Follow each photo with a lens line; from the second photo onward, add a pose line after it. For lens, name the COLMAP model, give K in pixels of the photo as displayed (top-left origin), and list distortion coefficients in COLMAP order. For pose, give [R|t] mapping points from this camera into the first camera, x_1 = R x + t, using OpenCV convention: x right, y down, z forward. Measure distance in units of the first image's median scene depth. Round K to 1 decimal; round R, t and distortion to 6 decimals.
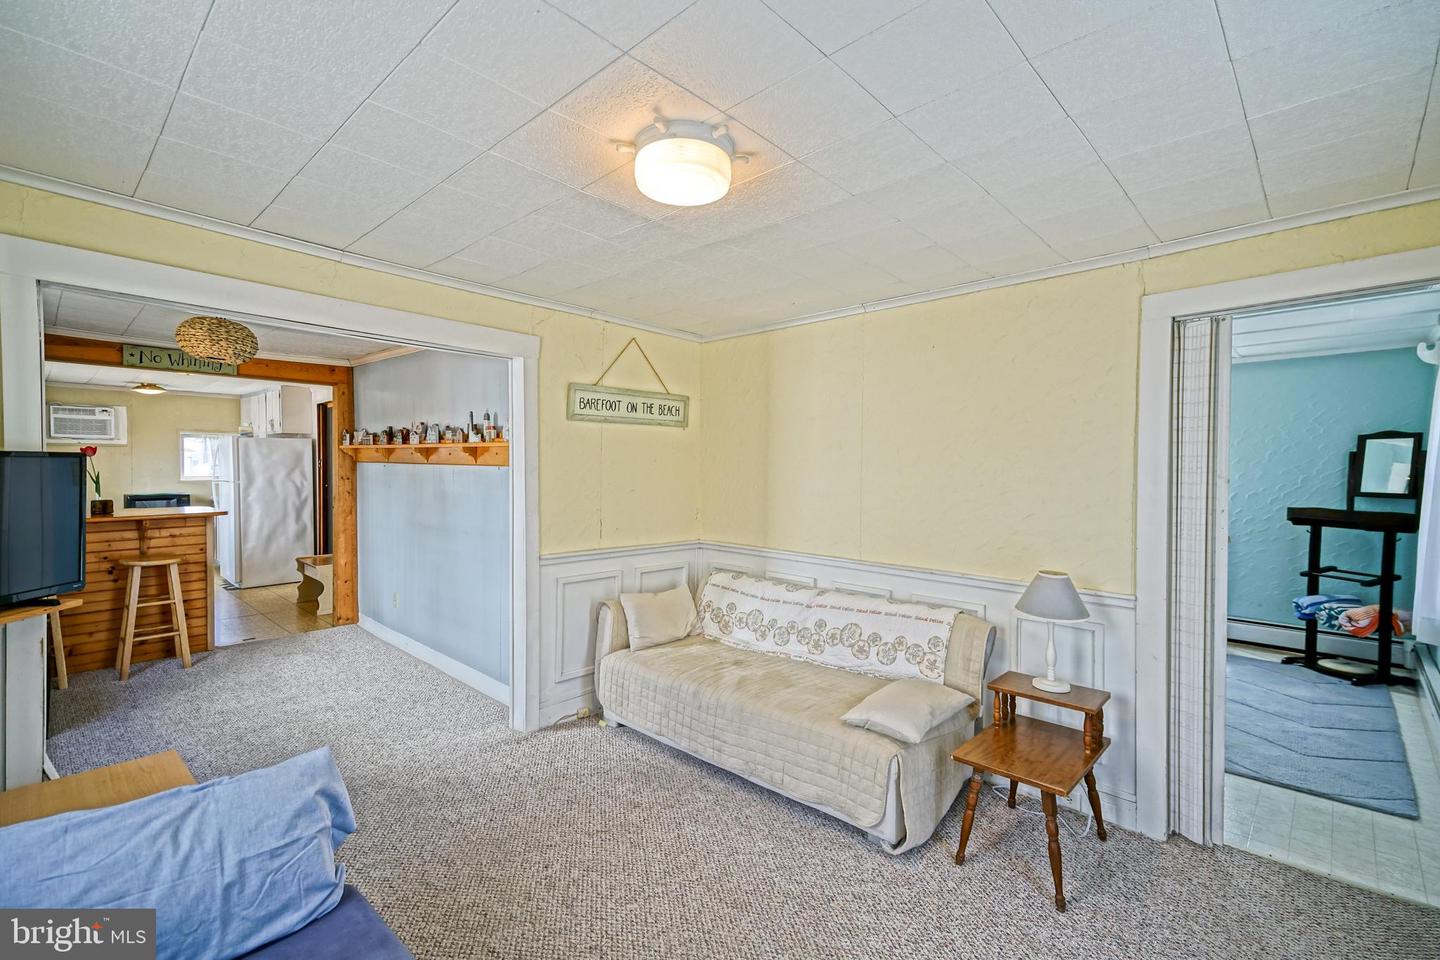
lens RADIAL K [[641.1, 0, 706.8], [0, 641.1, 476.1], [0, 0, 1]] dist [0.040764, 0.000046]
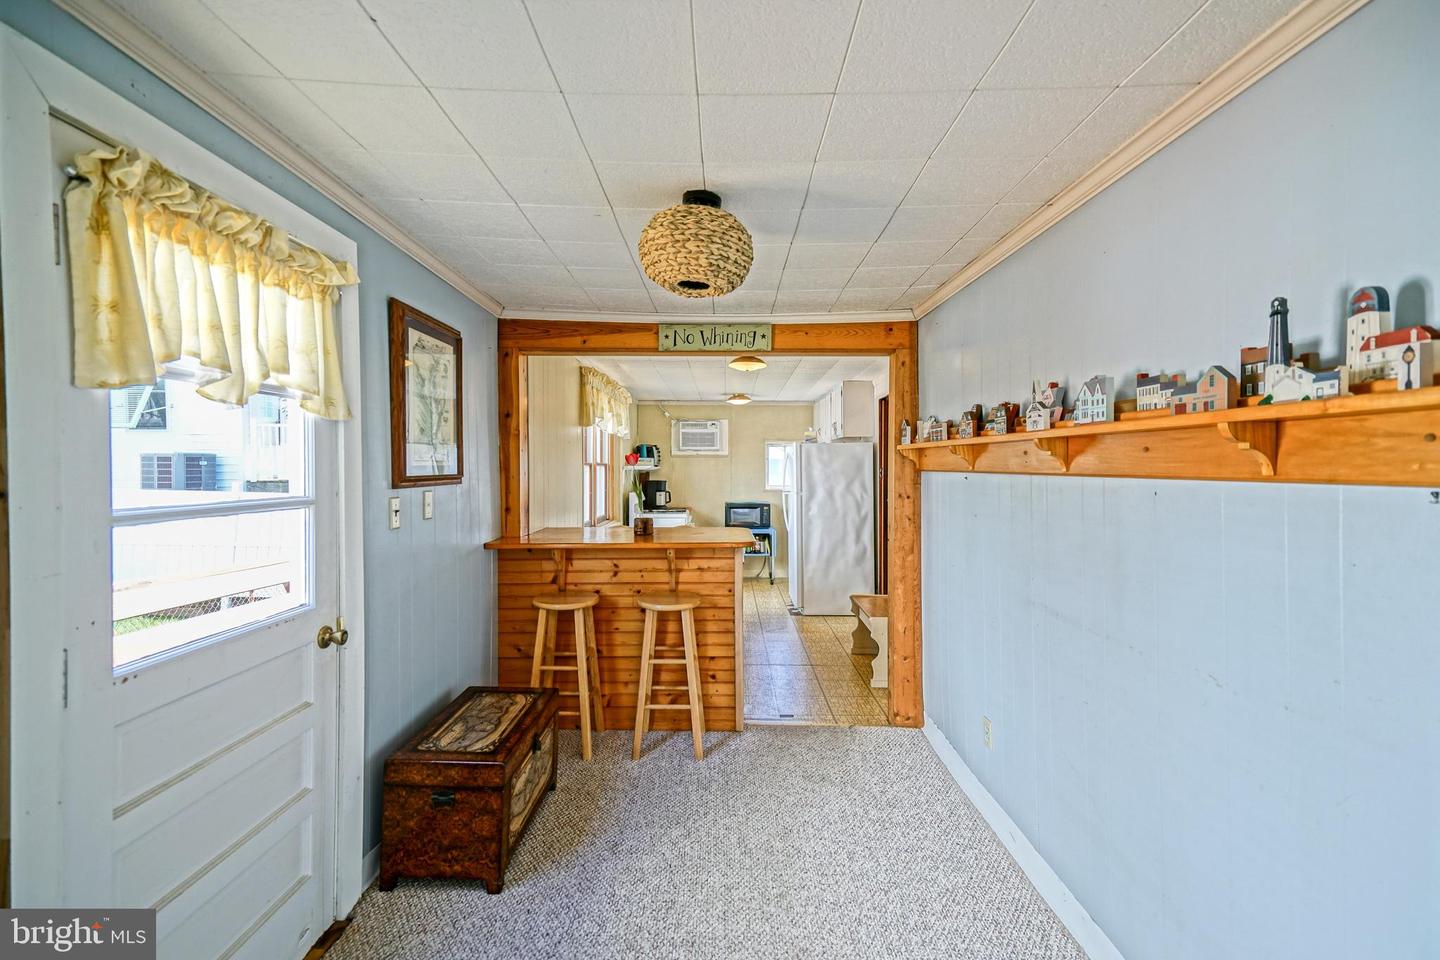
lens RADIAL K [[633.0, 0, 716.1], [0, 633.0, 474.4], [0, 0, 1]] dist [0.042004, -0.000108]
pose [[0.688395, 0.001404, -0.725335, -0.231191], [-0.012366, 0.999876, -0.009800, -0.009901], [0.725231, 0.015715, 0.688326, 0.435239]]
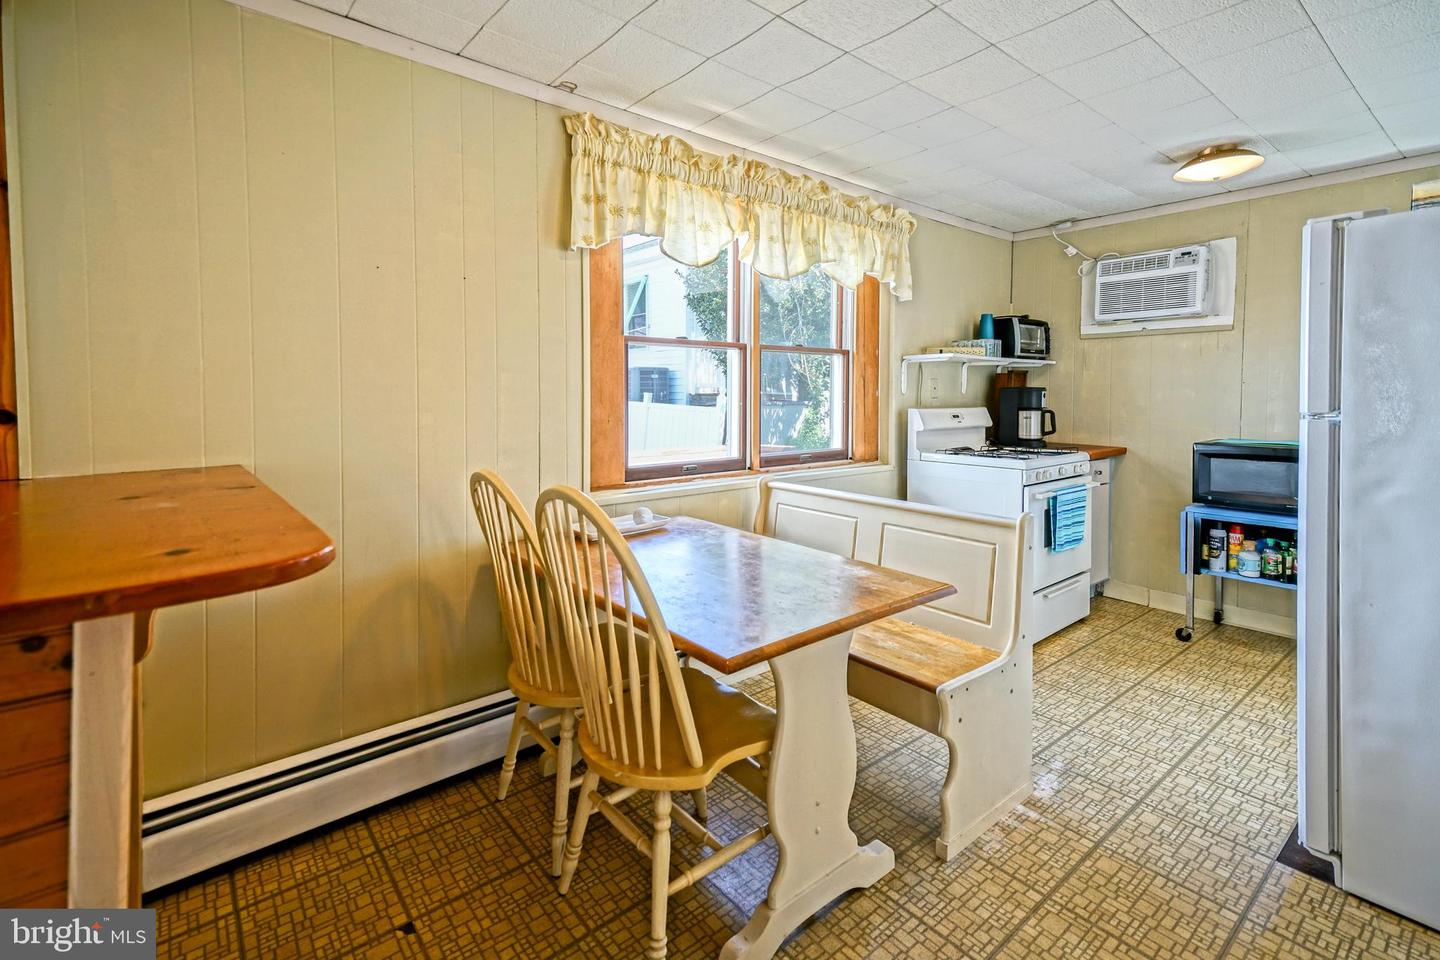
lens RADIAL K [[639.2, 0, 714.5], [0, 639.2, 414.2], [0, 0, 1]] dist [0.021365, -0.000081]
pose [[-0.127736, 0.027655, -0.991423, -0.624578], [-0.022847, 0.999264, 0.030818, 0.008047], [0.991545, 0.026587, -0.127010, 1.091793]]
